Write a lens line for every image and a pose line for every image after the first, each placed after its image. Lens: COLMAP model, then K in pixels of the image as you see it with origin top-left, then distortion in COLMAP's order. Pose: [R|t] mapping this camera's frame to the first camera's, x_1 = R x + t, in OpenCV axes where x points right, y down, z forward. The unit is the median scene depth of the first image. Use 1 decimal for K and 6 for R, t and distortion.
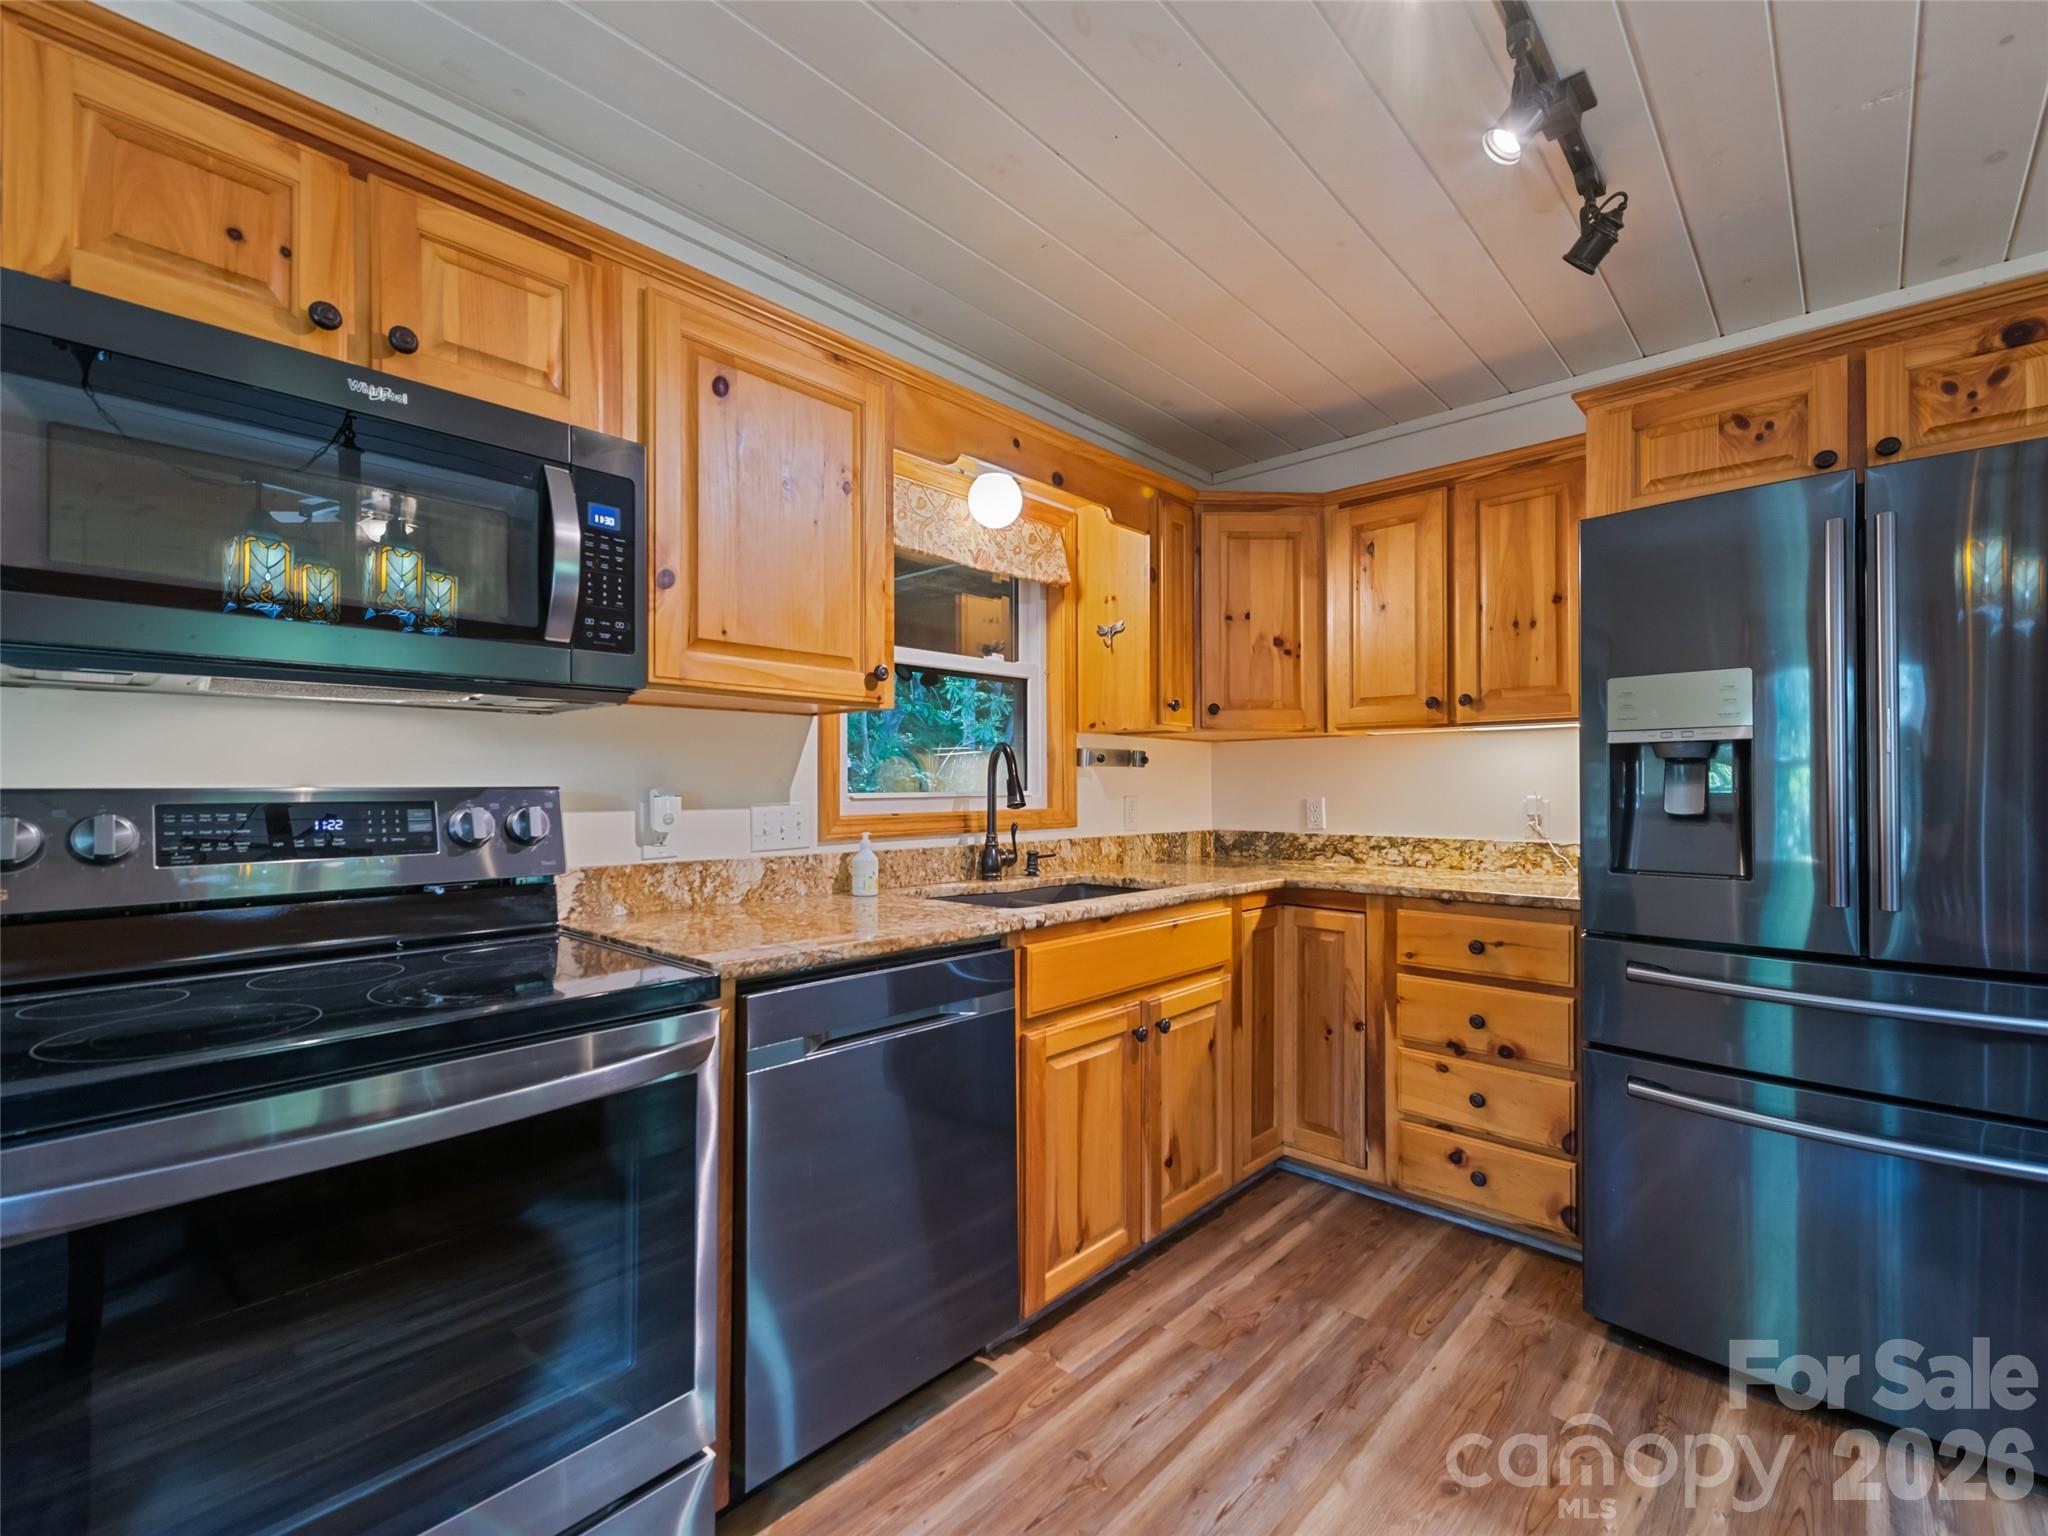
lens RADIAL K [[904.0, 0, 994.8], [0, 904.0, 780.1], [0, 0, 1]] dist [0.011037, -0.000213]
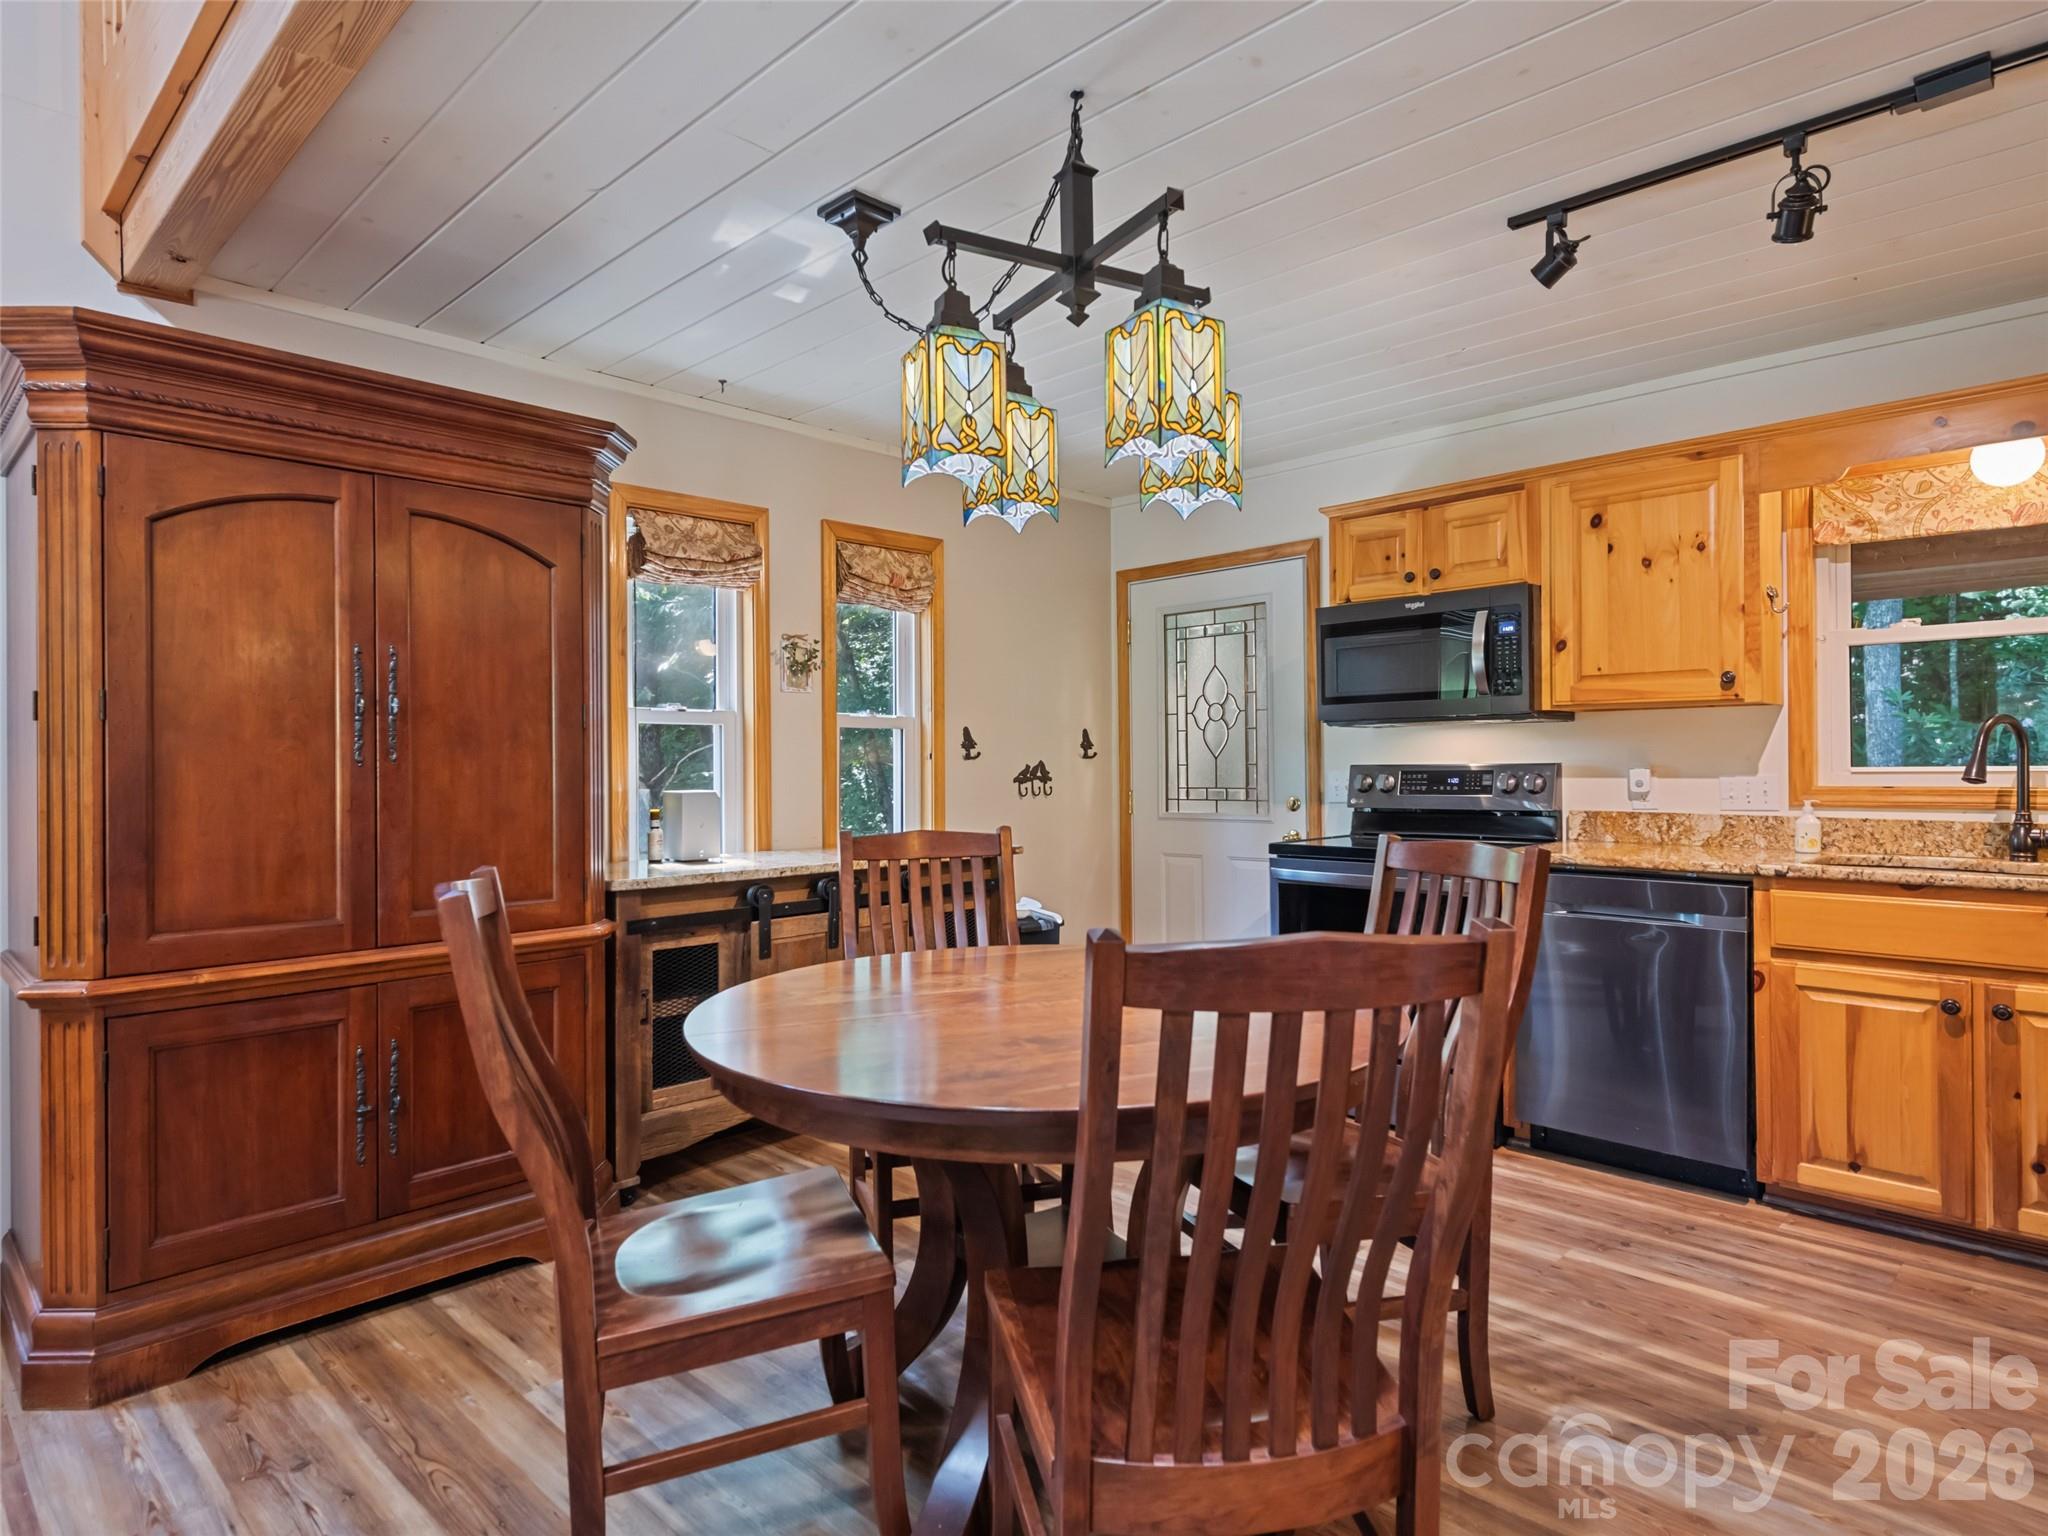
lens RADIAL K [[1163.1, 0, 1021.9], [0, 1163.1, 765.7], [0, 0, 1]] dist [0.009932, -0.001673]
pose [[-0.021698, 0.003813, -0.999757, 1.471836], [0.015918, 0.999867, 0.003468, -0.009889], [0.999638, -0.015839, -0.021755, -0.005357]]
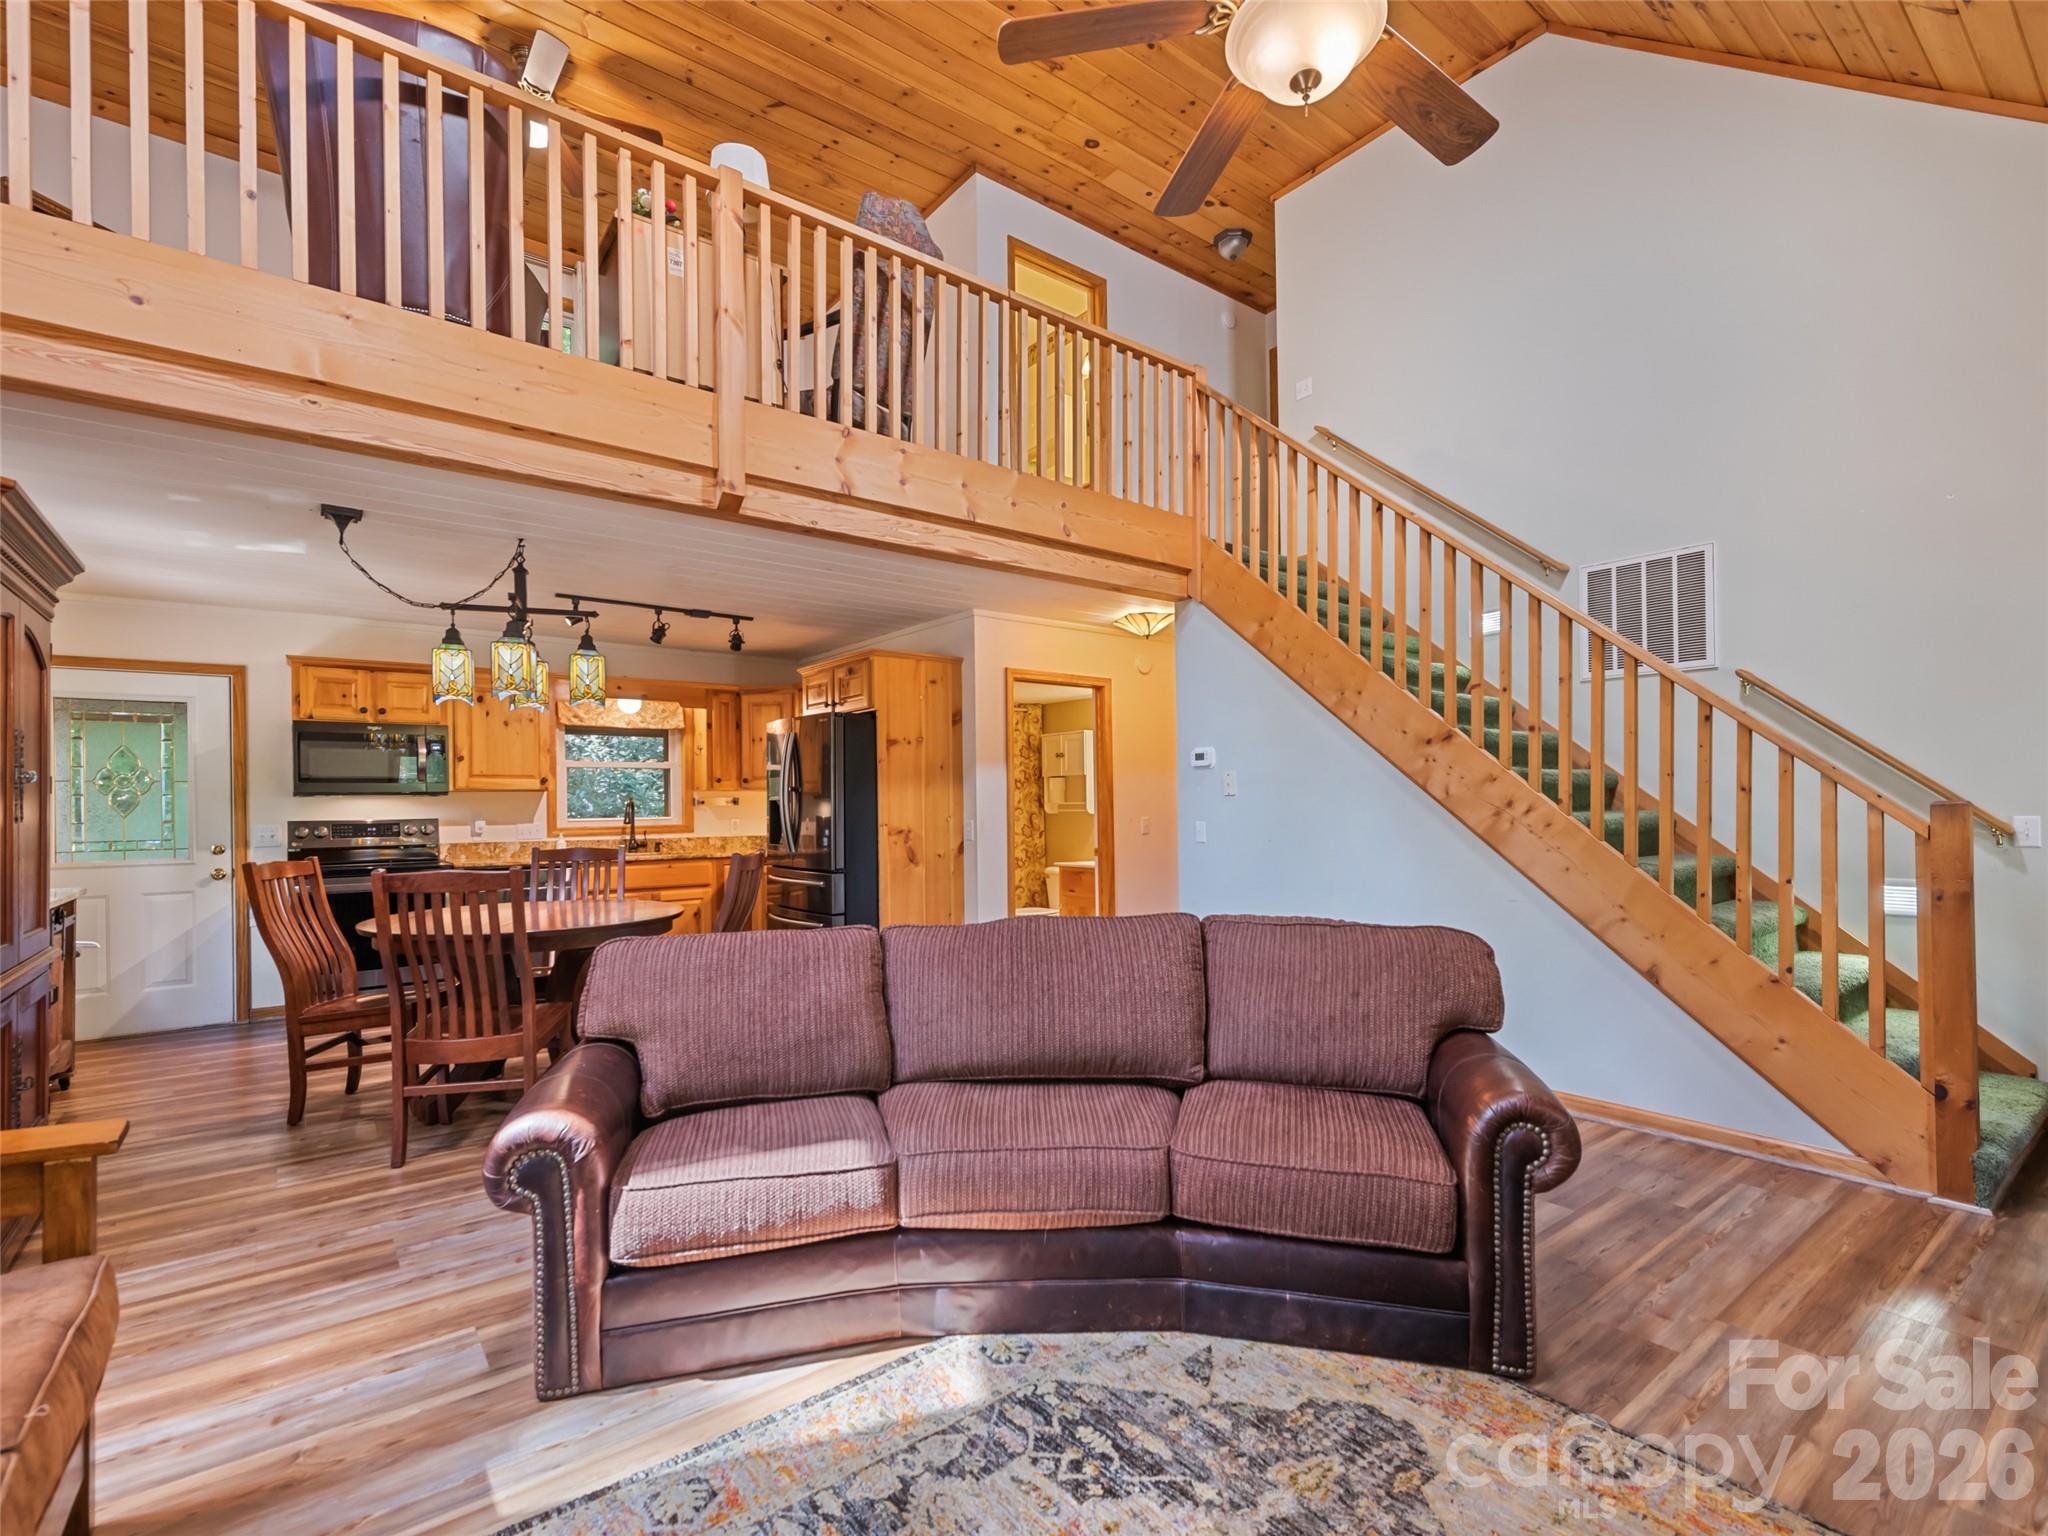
lens RADIAL K [[955.8, 0, 1011.9], [0, 955.8, 797.7], [0, 0, 1]] dist [0.009635, -0.002686]
pose [[0.984447, -0.010794, -0.175353, 1.798421], [0.010735, 0.999942, -0.001282, -0.034068], [0.175356, -0.000620, 0.984505, -1.713401]]
